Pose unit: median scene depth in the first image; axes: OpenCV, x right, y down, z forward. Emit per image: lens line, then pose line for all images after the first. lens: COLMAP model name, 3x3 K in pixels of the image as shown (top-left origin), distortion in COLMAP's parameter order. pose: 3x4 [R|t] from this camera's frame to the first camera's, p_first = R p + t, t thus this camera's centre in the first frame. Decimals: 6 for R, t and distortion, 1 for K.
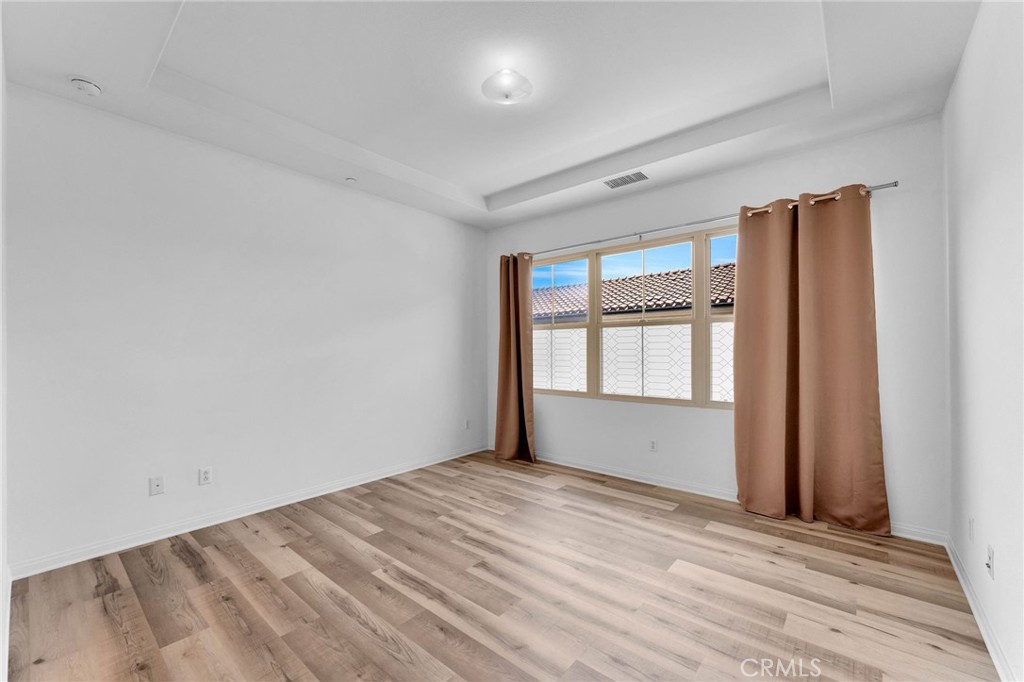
lens RADIAL K [[410.1, 0, 503.9], [0, 410.1, 341.4], [0, 0, 1]] dist [0.000406, -0.000294]
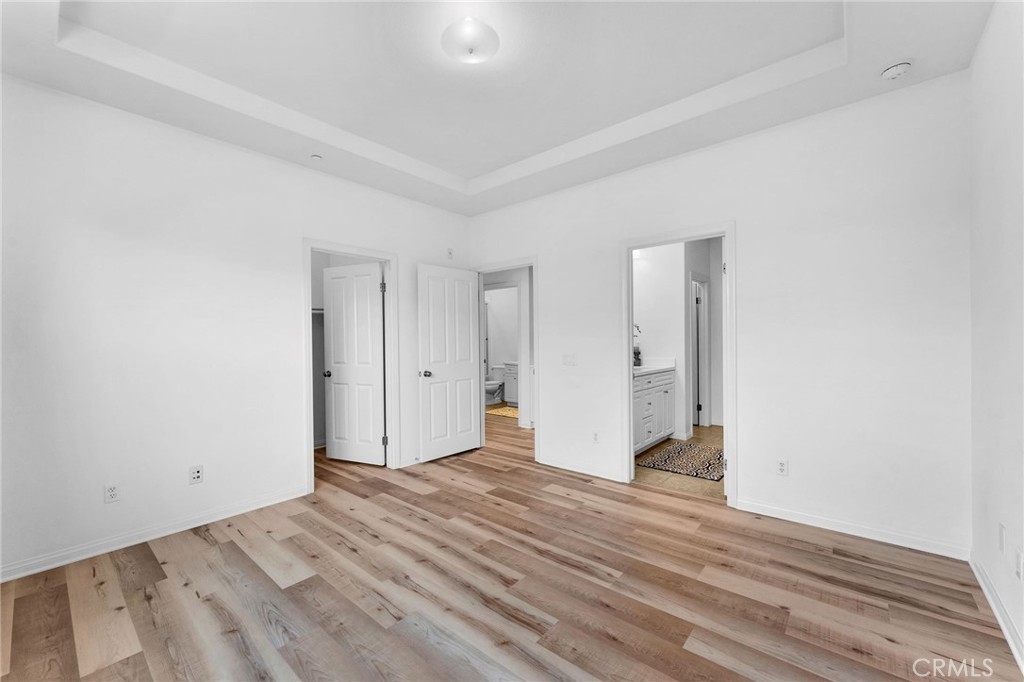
lens RADIAL K [[410.1, 0, 503.9], [0, 410.1, 341.4], [0, 0, 1]] dist [0.000406, -0.000294]
pose [[-0.999834, 0.018224, 0.000872, -0.056579], [0.018204, 0.999661, -0.018594, 0.036472], [-0.001211, -0.018575, -0.999827, 2.008748]]
